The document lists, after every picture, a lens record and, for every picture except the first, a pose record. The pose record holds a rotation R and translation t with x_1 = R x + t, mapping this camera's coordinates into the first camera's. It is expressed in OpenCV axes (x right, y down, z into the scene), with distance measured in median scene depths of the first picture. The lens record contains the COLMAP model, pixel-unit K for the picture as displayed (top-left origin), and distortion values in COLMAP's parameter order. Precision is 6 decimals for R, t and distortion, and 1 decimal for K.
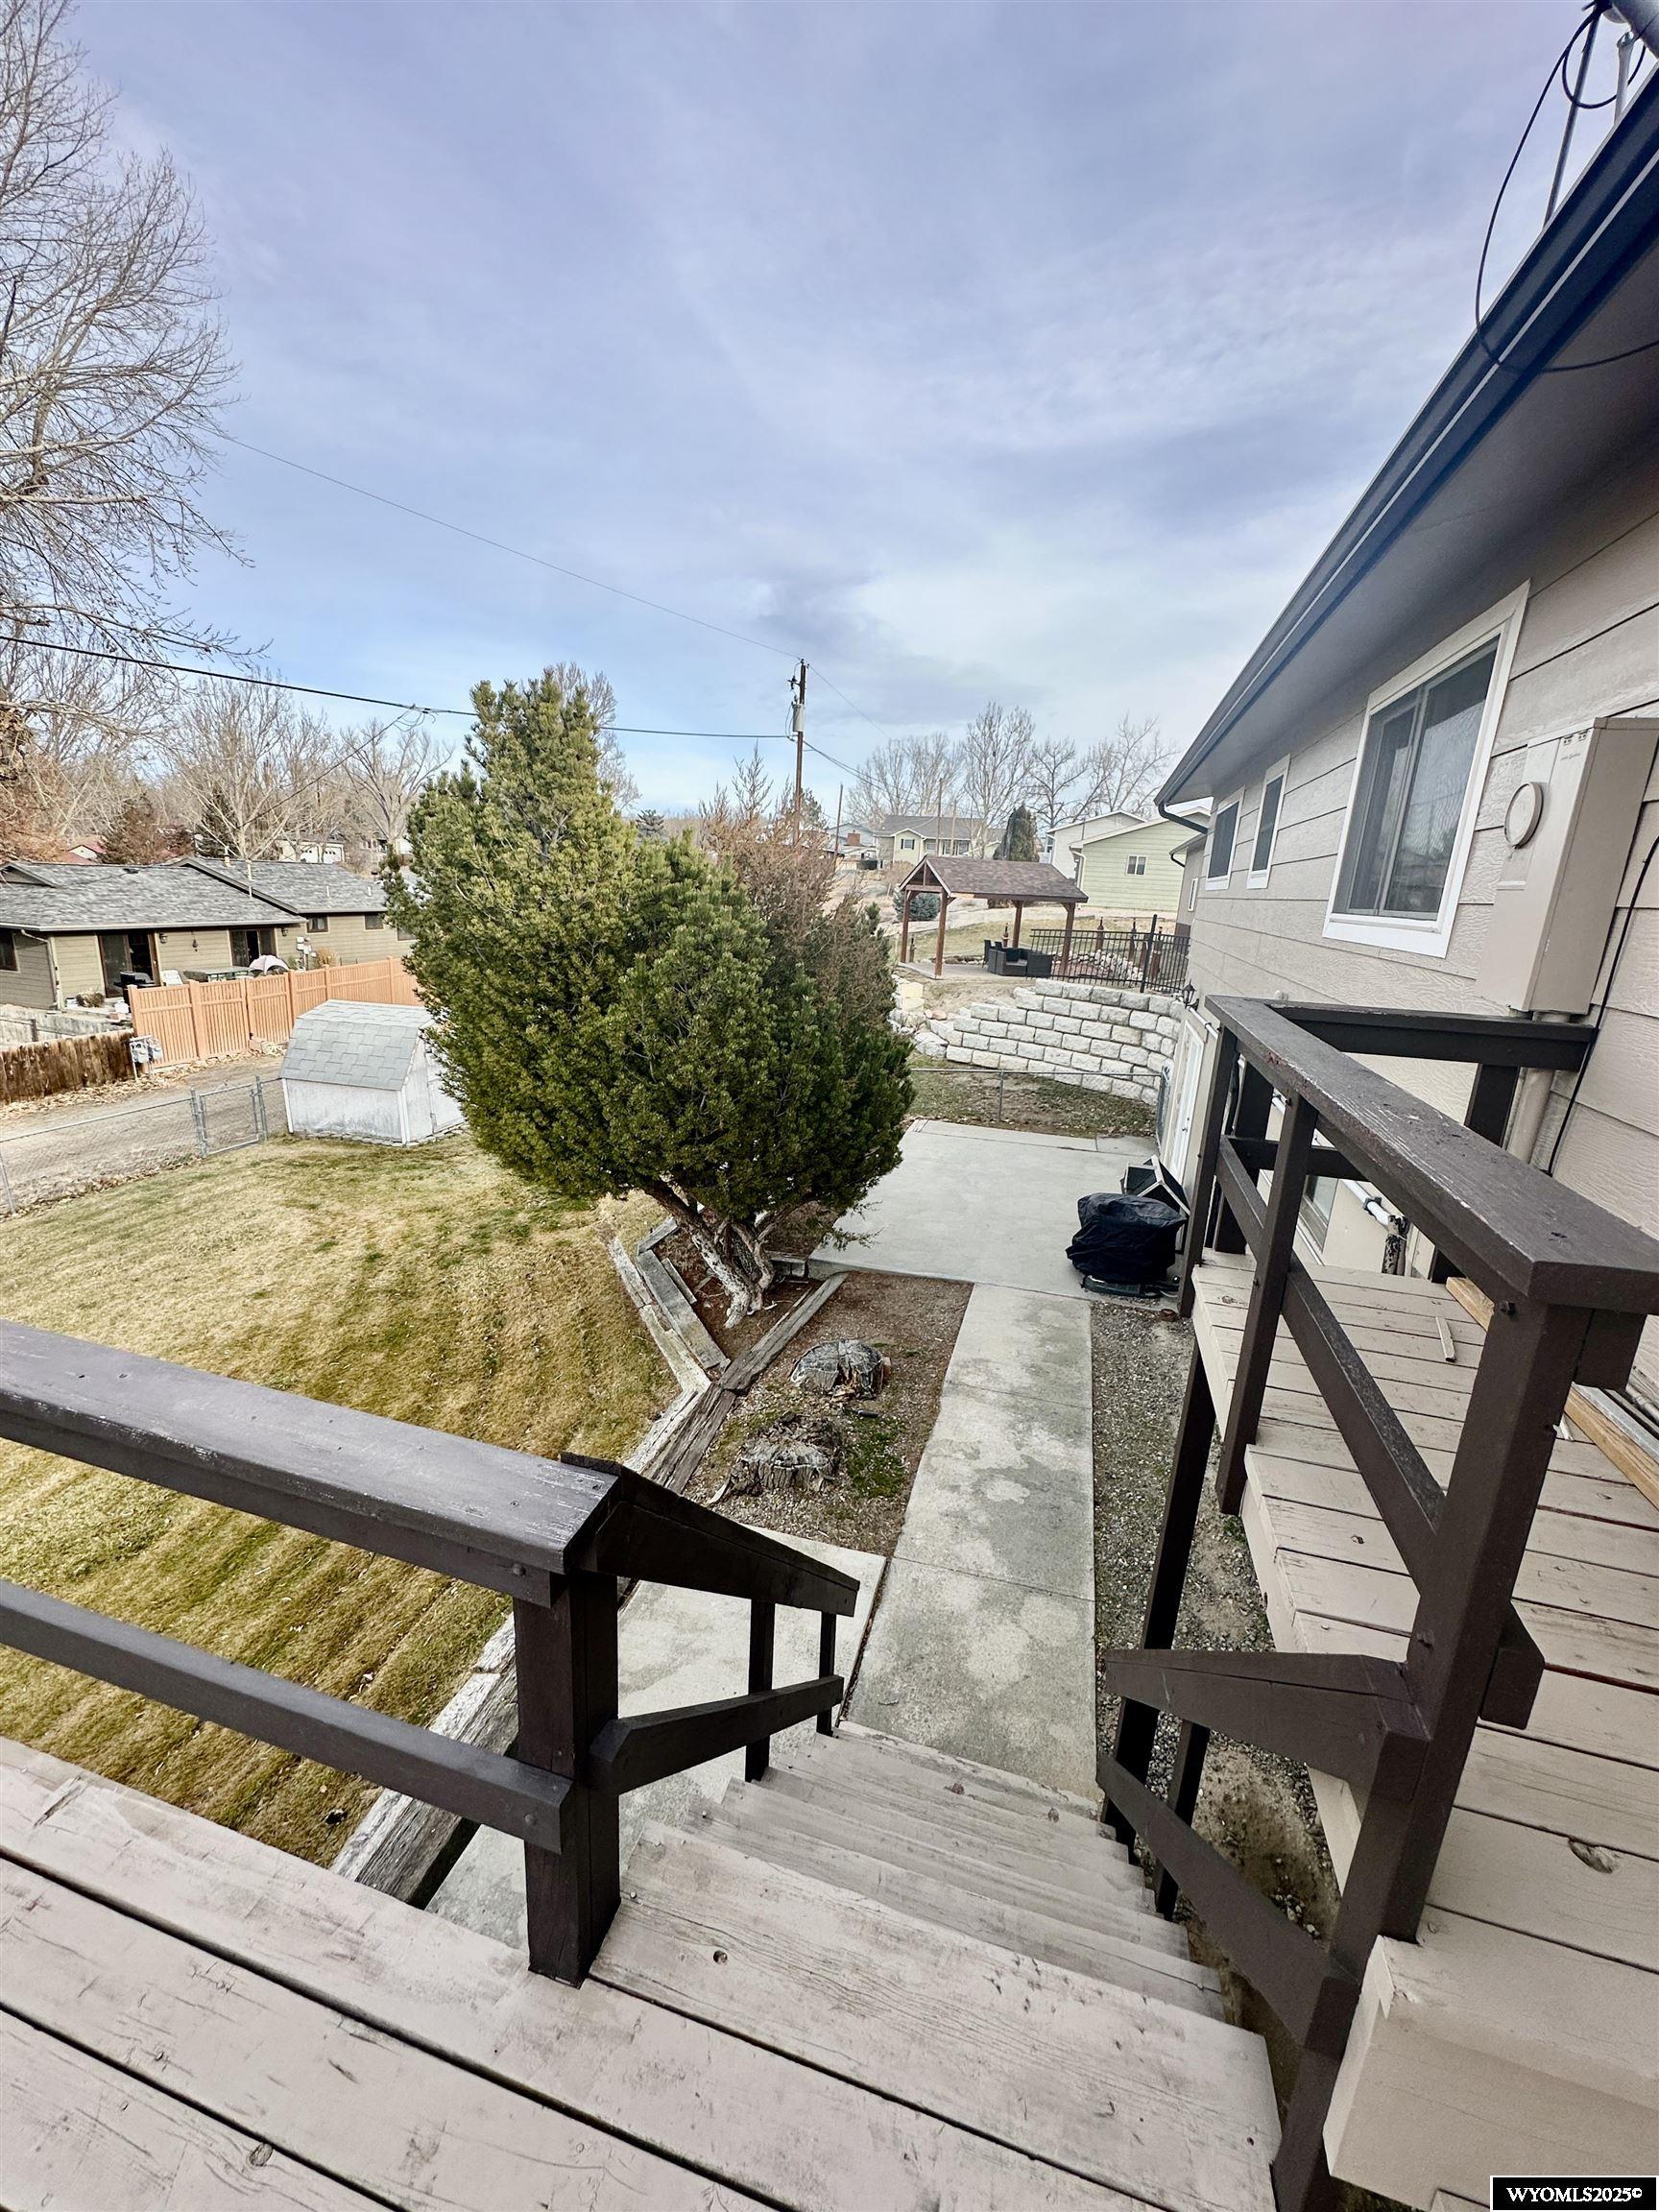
lens RADIAL K [[885.5, 0, 825.2], [0, 885.5, 1107.8], [0, 0, 1]] dist [-0.007228, 0.002192]
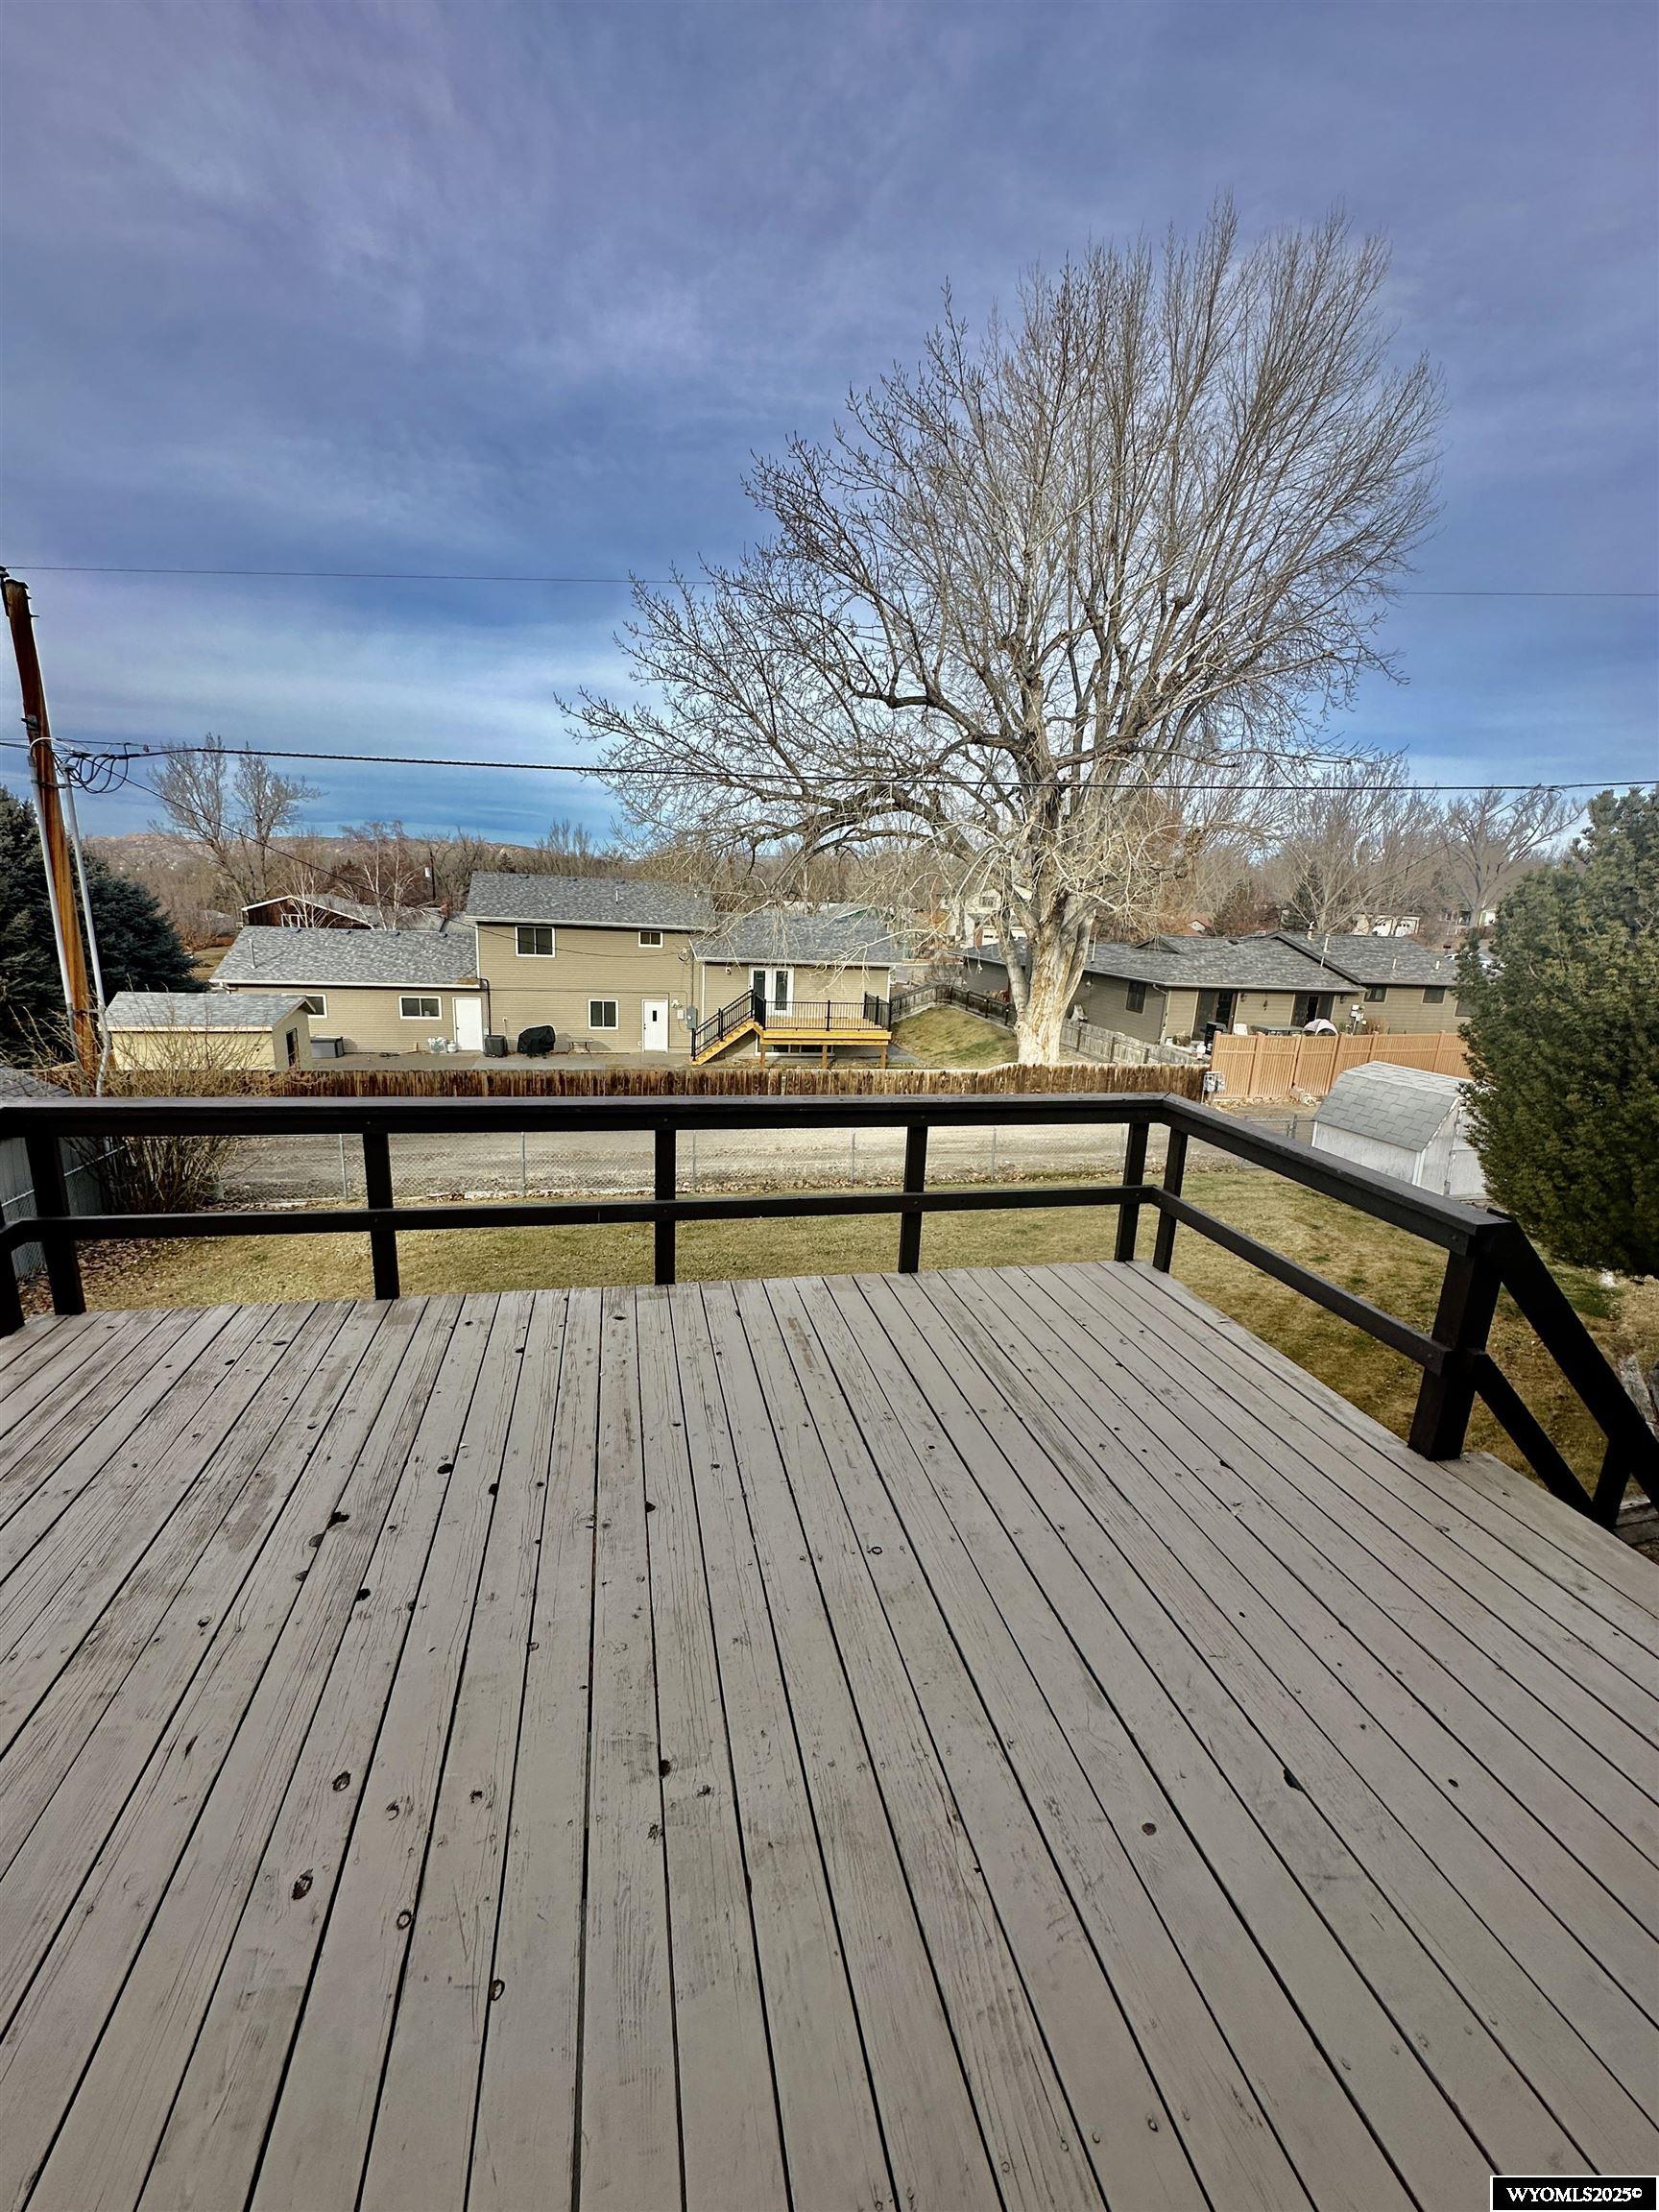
lens RADIAL K [[885.5, 0, 825.2], [0, 885.5, 1107.8], [0, 0, 1]] dist [-0.007228, 0.002192]
pose [[0.485696, 0.171239, -0.857191, 0.077959], [-0.236417, 0.969811, 0.059779, 0.038674], [0.841550, 0.173620, 0.511517, -0.166319]]
